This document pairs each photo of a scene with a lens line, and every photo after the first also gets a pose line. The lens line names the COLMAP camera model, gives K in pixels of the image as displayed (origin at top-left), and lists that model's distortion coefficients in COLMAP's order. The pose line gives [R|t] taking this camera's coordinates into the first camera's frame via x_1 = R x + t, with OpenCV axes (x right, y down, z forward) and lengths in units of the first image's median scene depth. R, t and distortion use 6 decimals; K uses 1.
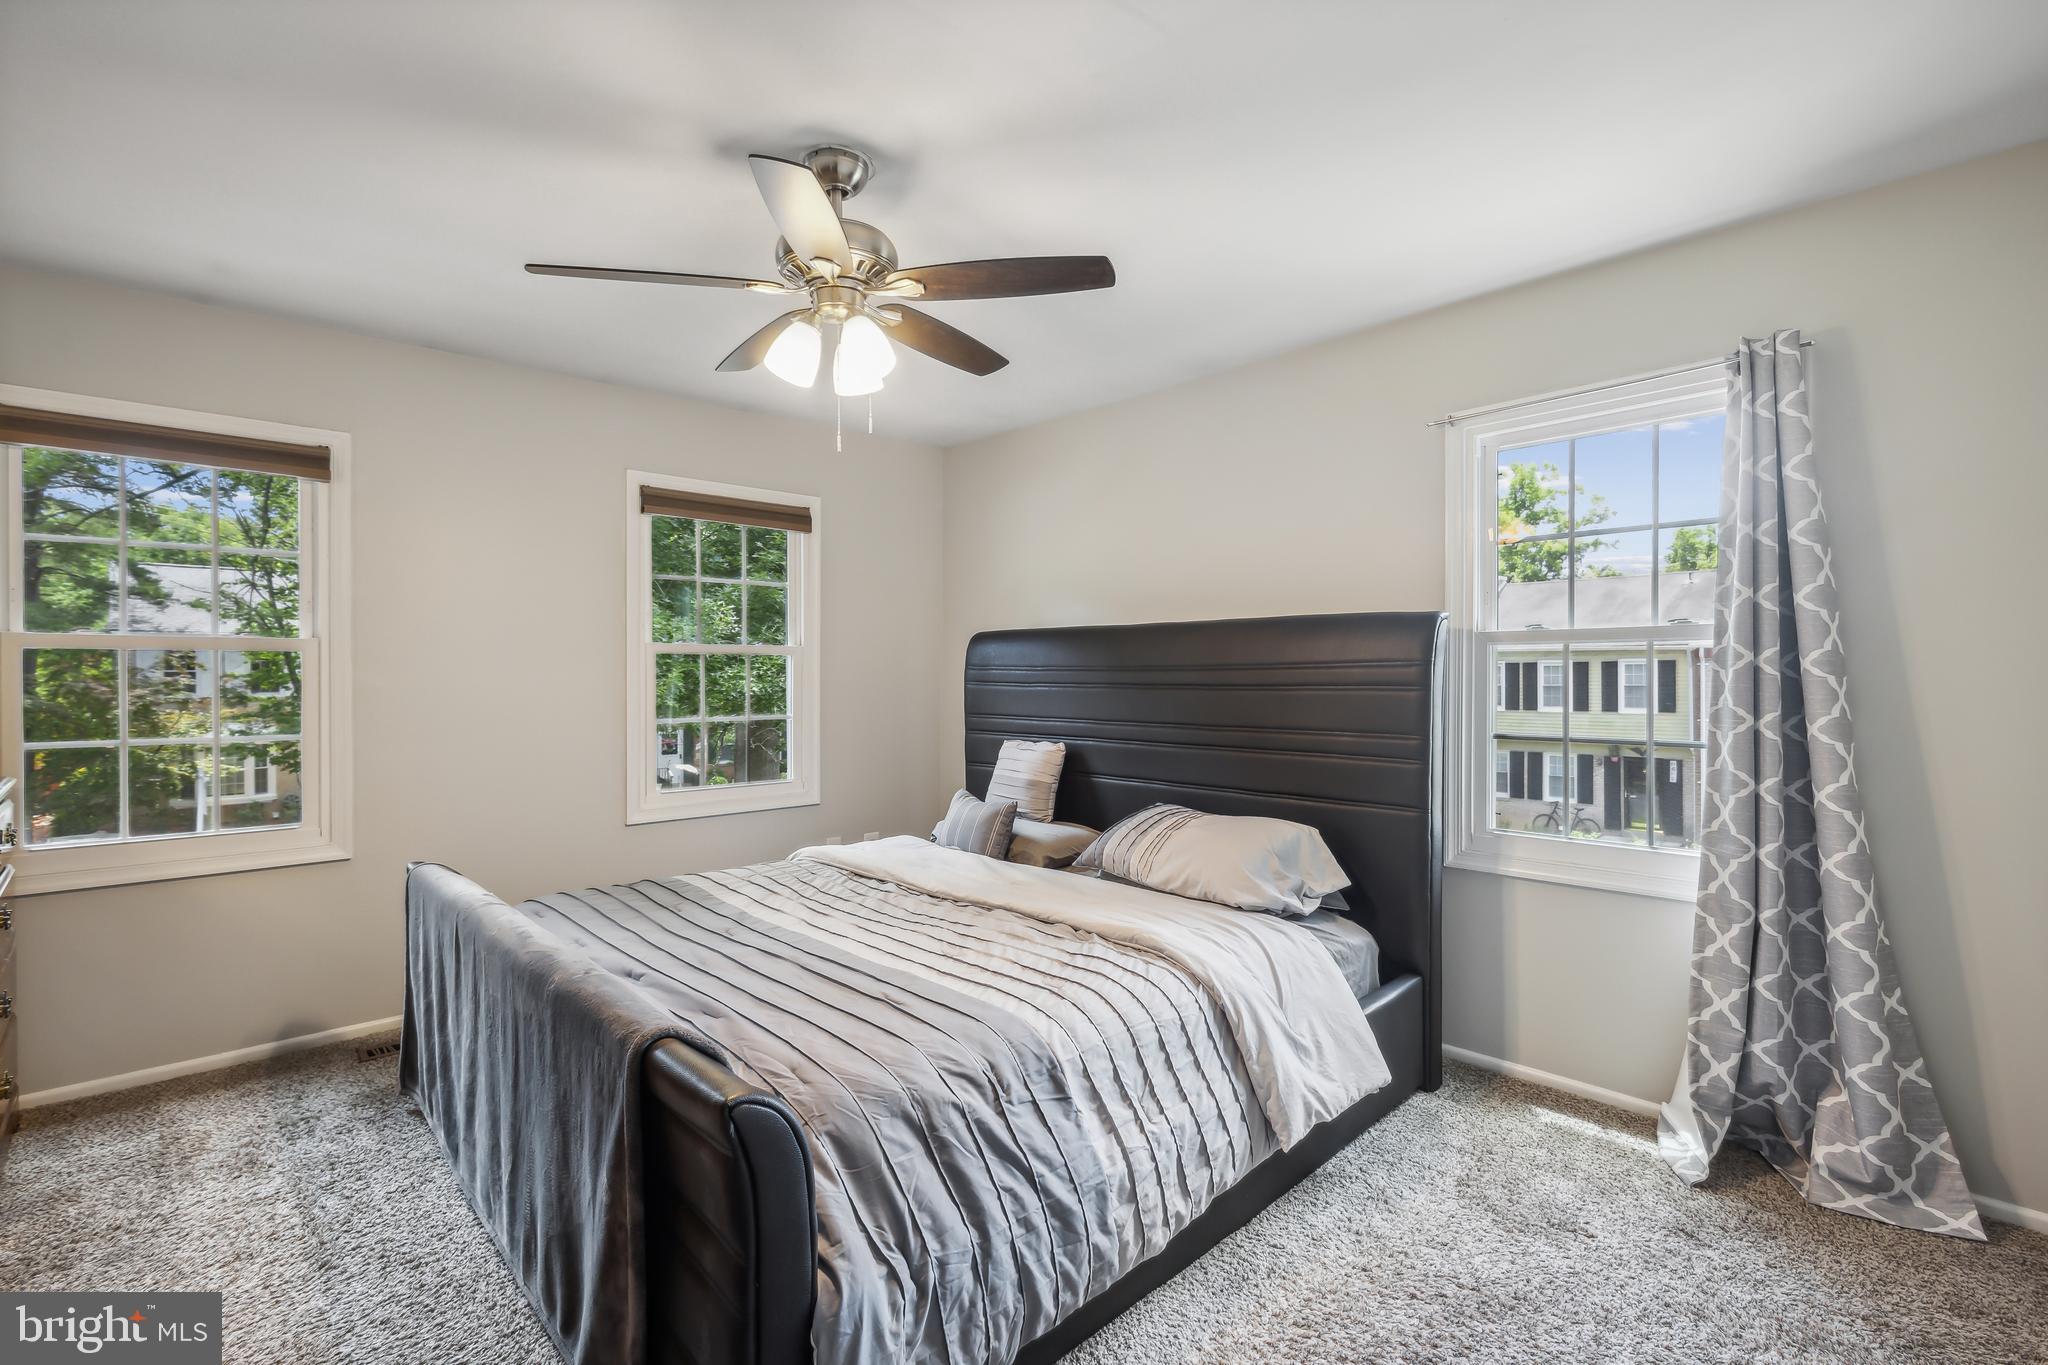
lens RADIAL K [[943.4, 0, 1020.0], [0, 943.4, 685.0], [0, 0, 1]] dist [0.010078, 0.000384]
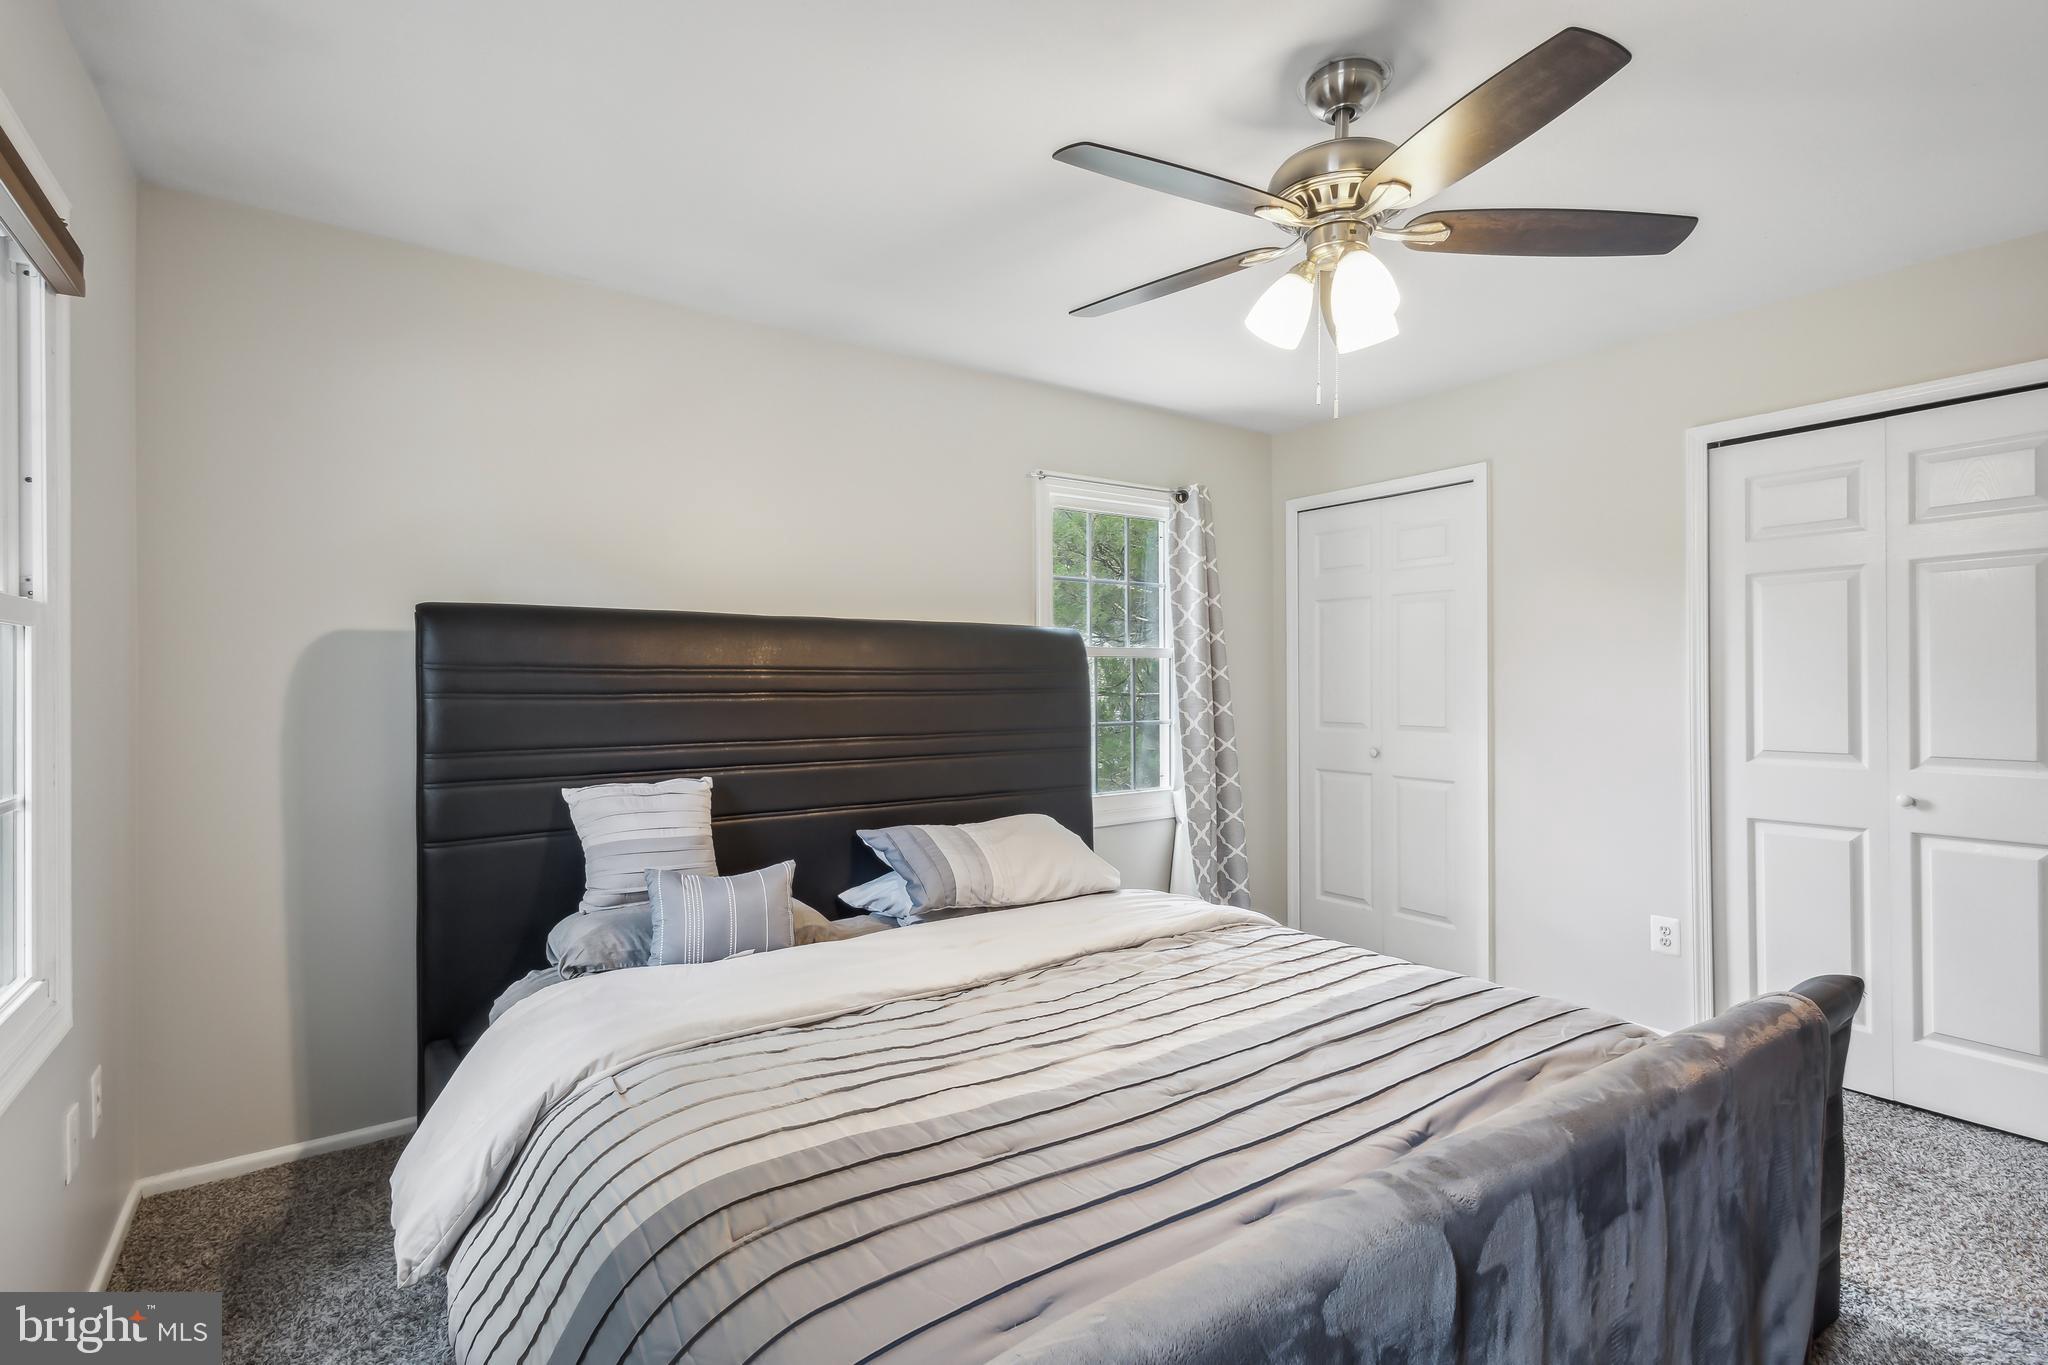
lens RADIAL K [[943.4, 0, 1043.4], [0, 943.4, 684.3], [0, 0, 1]] dist [0.010078, 0.000384]
pose [[0.132619, -0.004845, 0.991155, -0.979860], [0.009971, 0.999944, 0.003554, -0.010410], [-0.991117, 0.009412, 0.132660, 1.049148]]
